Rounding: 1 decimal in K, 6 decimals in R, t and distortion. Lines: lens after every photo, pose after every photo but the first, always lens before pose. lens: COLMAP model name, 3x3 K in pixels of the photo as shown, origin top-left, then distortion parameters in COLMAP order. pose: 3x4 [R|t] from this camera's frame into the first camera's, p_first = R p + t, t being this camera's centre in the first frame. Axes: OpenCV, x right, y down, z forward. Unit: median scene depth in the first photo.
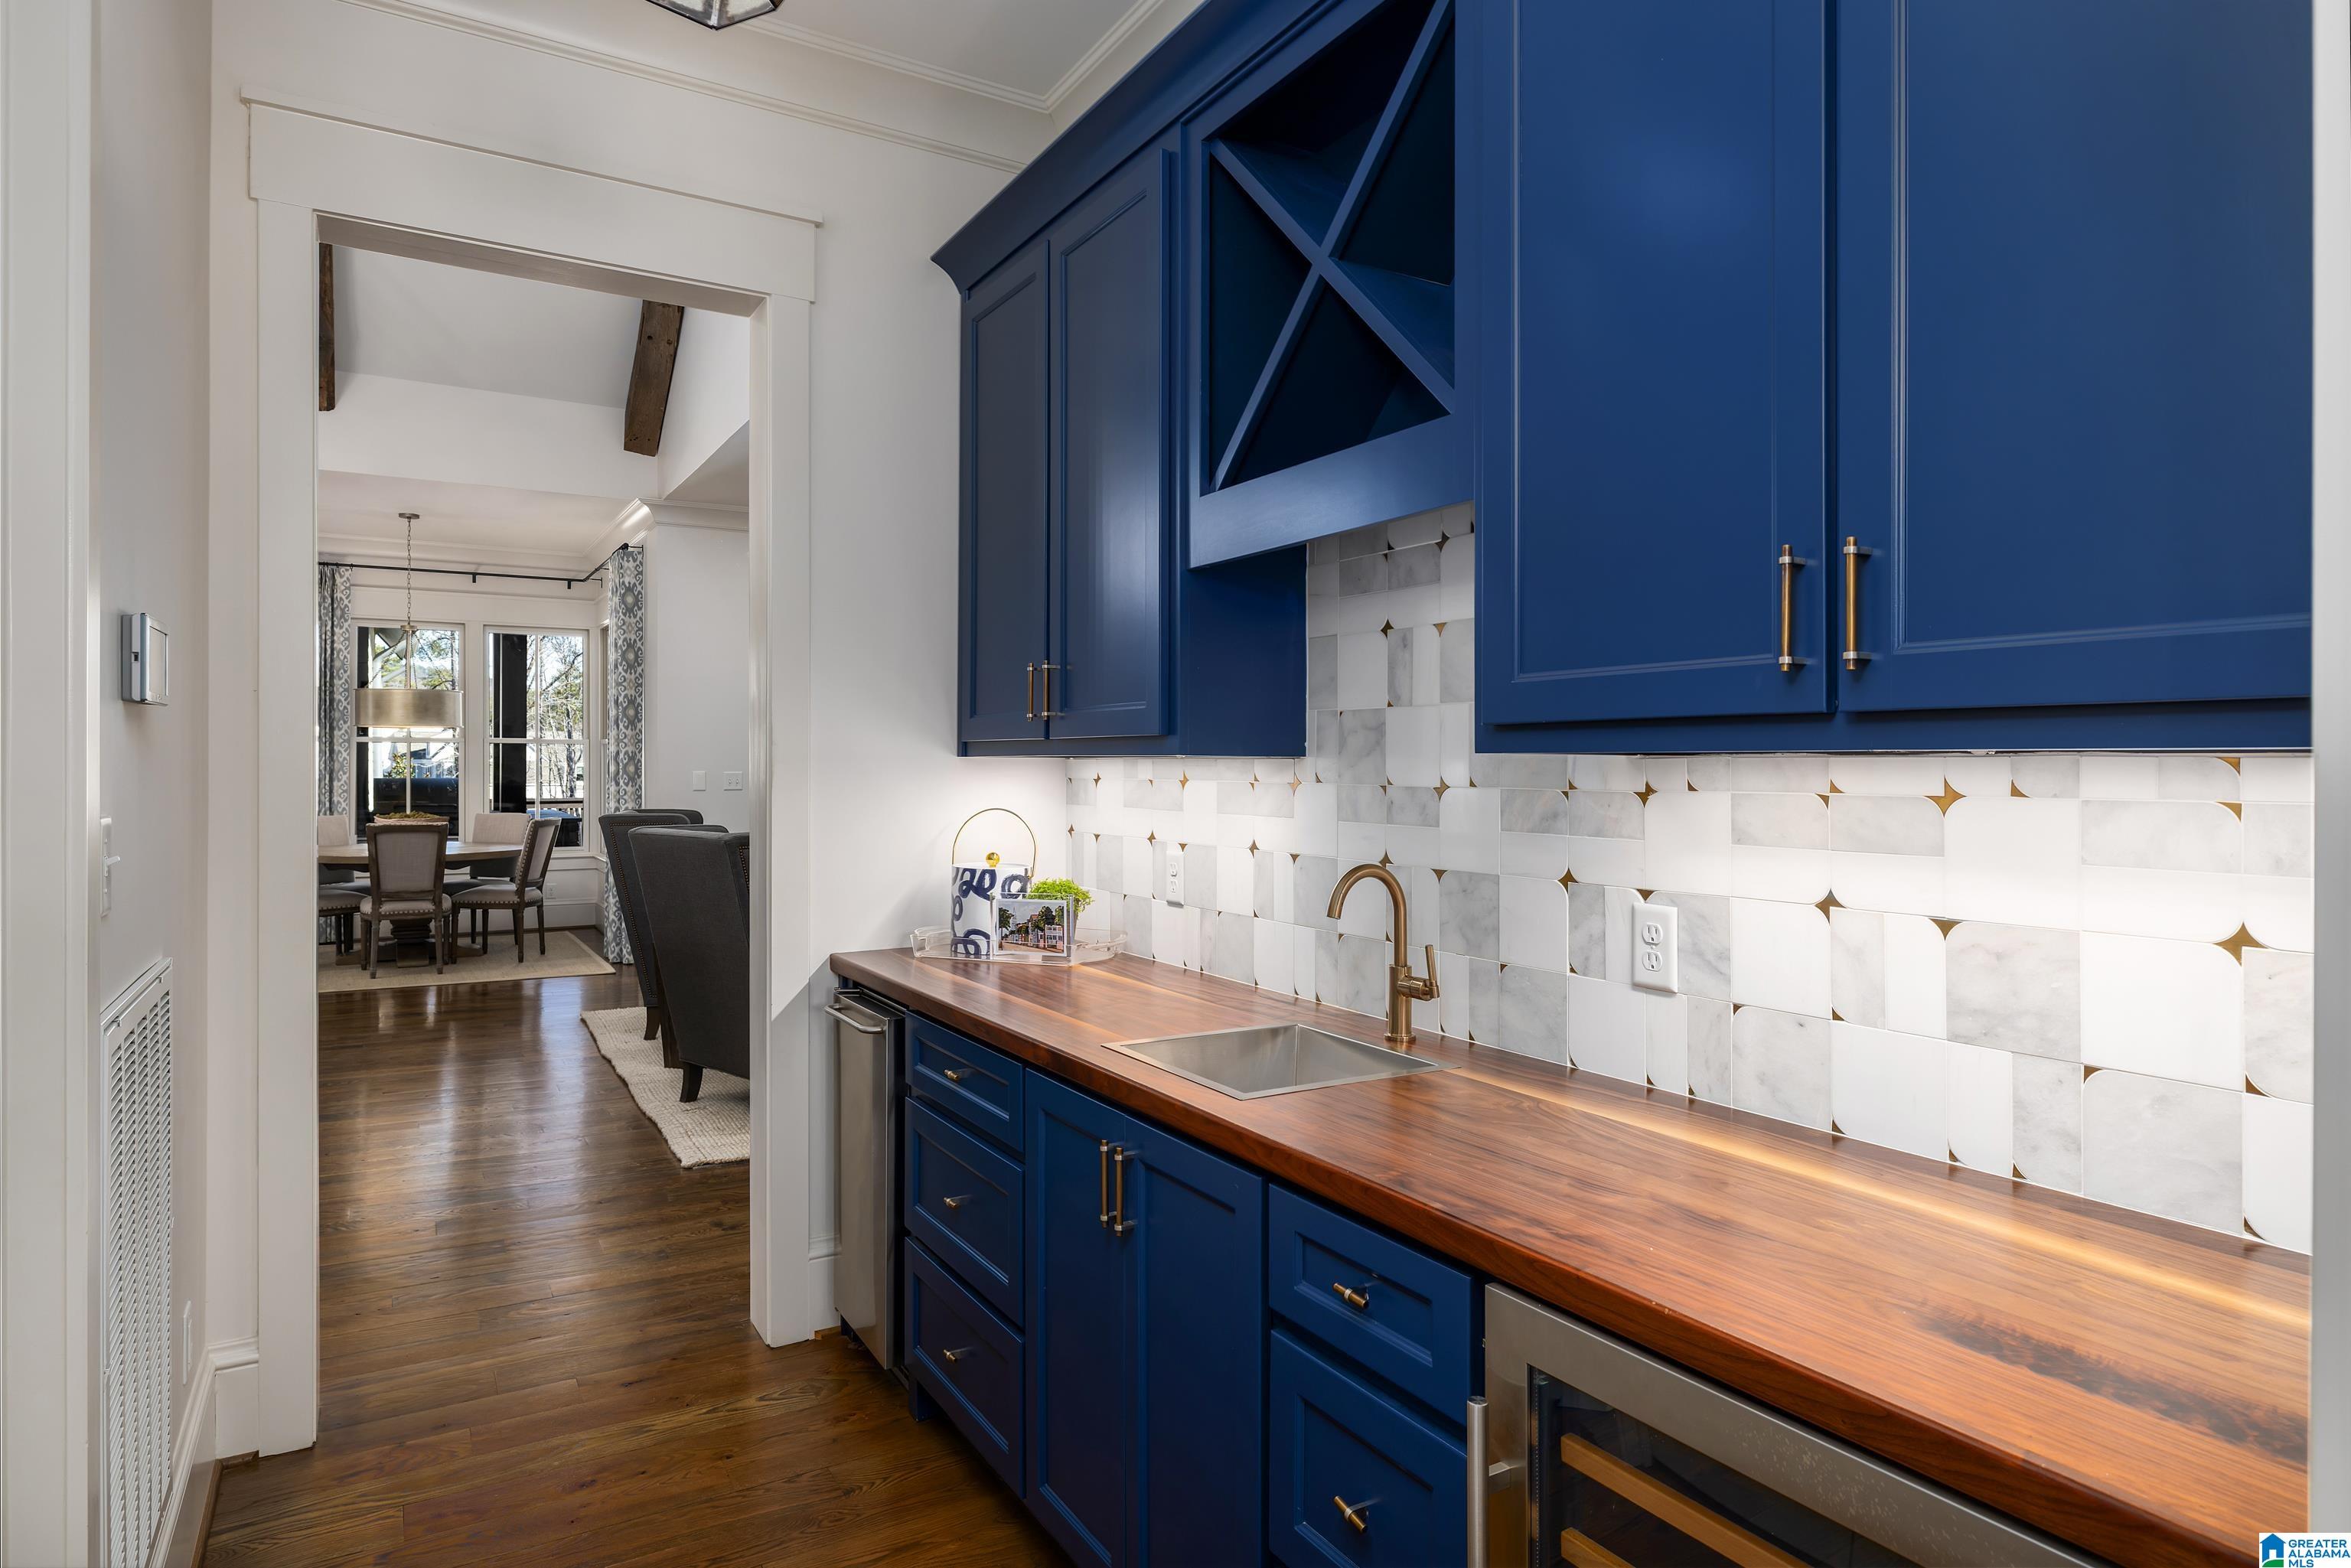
lens RADIAL K [[1320.1, 0, 1175.5], [0, 1320.1, 784.0], [0, 0, 1]] dist [-0.002158, 0.000065]
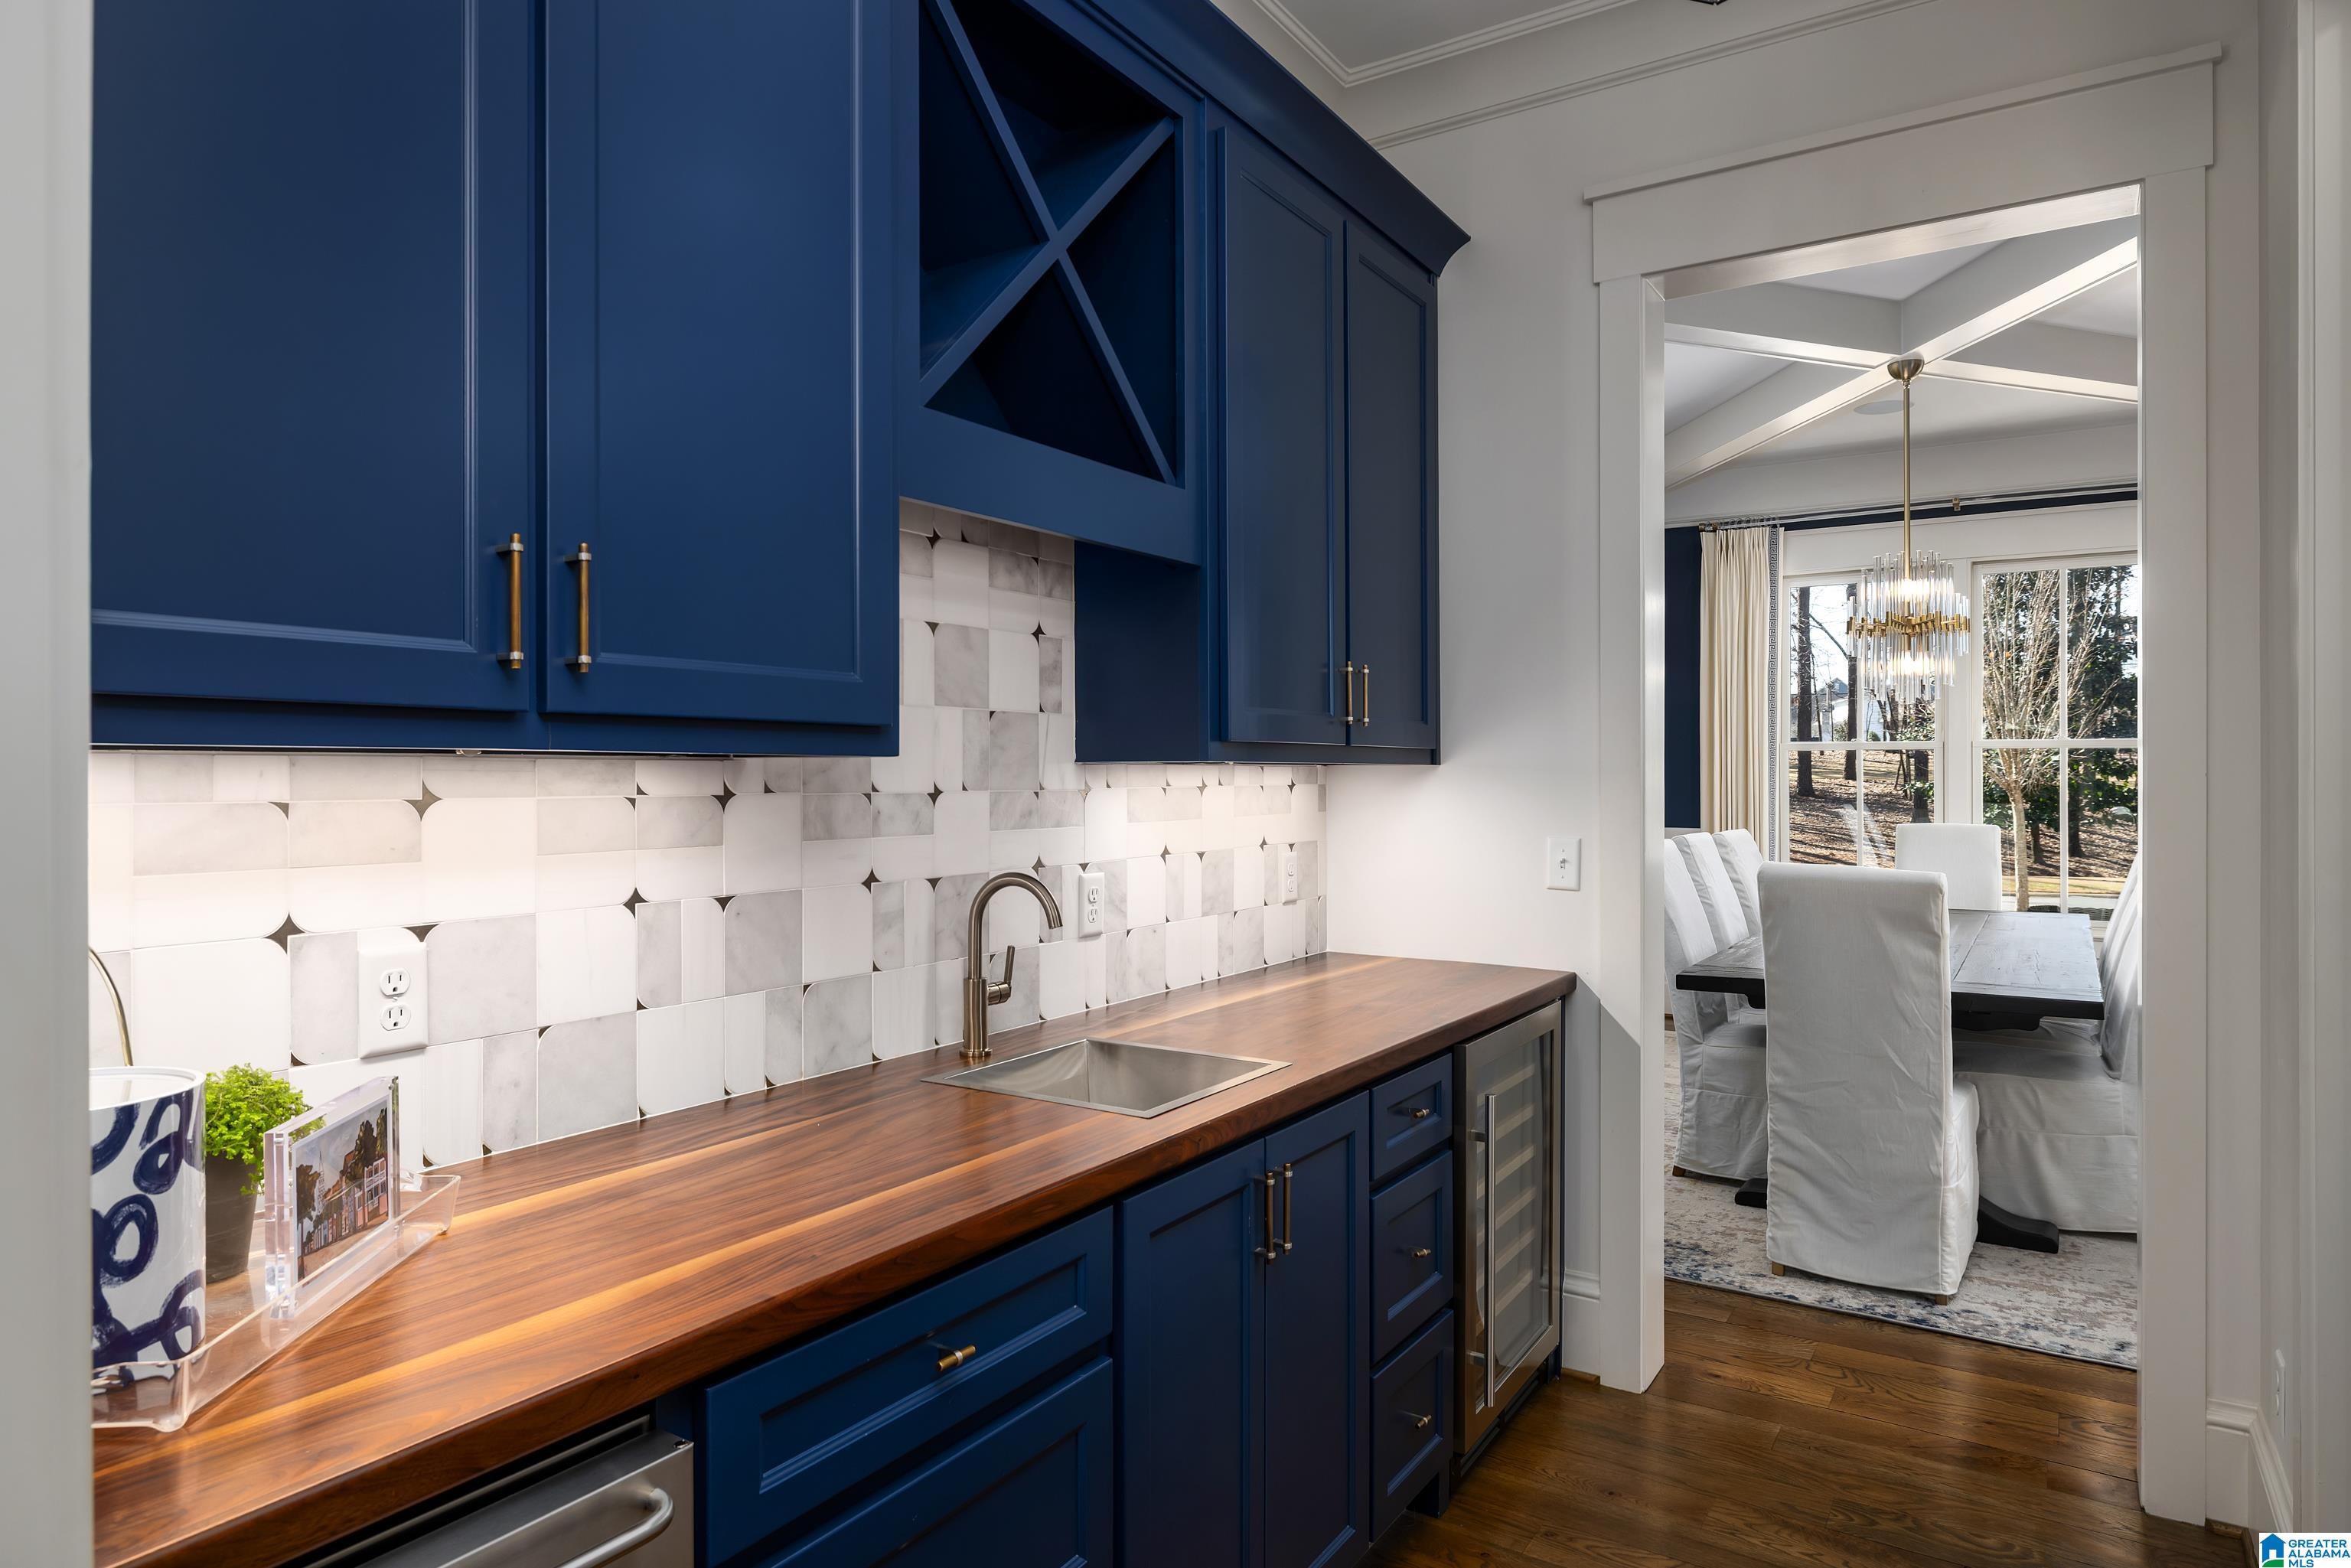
lens RADIAL K [[1334.9, 0, 1175.5], [0, 1334.9, 784.0], [0, 0, 1]] dist [-0.024915, -0.000243]
pose [[-0.431376, -0.011345, 0.902101, -0.769233], [0.011385, 0.999773, 0.018018, -0.019766], [-0.902100, 0.018043, -0.431149, 1.286850]]
